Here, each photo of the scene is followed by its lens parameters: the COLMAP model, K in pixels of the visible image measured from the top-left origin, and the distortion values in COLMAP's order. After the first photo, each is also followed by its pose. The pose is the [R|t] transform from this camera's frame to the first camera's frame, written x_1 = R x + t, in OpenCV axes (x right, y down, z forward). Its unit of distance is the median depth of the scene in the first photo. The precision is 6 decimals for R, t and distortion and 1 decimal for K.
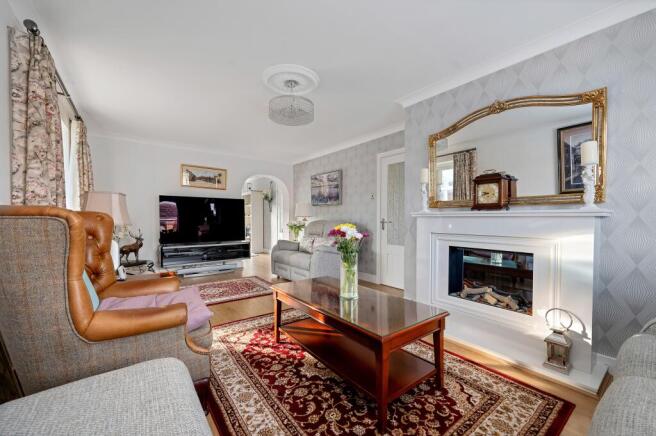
lens RADIAL K [[258.8, 0, 327.3], [0, 258.8, 220.1], [0, 0, 1]] dist [0.000092, 0.000163]
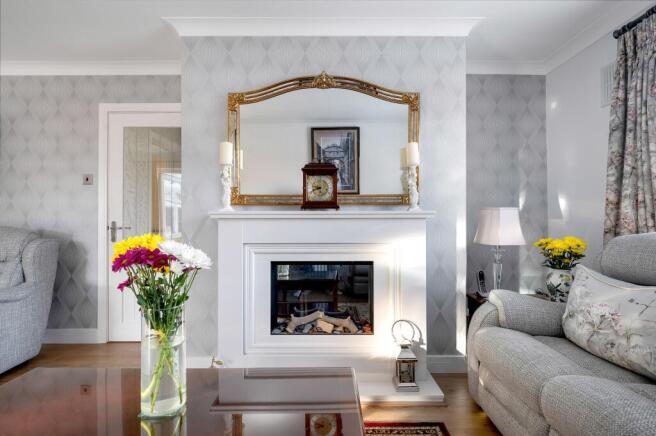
lens RADIAL K [[342.1, 0, 328.0], [0, 342.1, 214.4], [0, 0, 1]] dist [-0.002255, -0.001069]
pose [[0.605883, 0.011488, 0.795471, -0.167867], [0.008678, 0.999741, -0.021048, -0.003759], [-0.795506, 0.019656, 0.605626, 0.362092]]
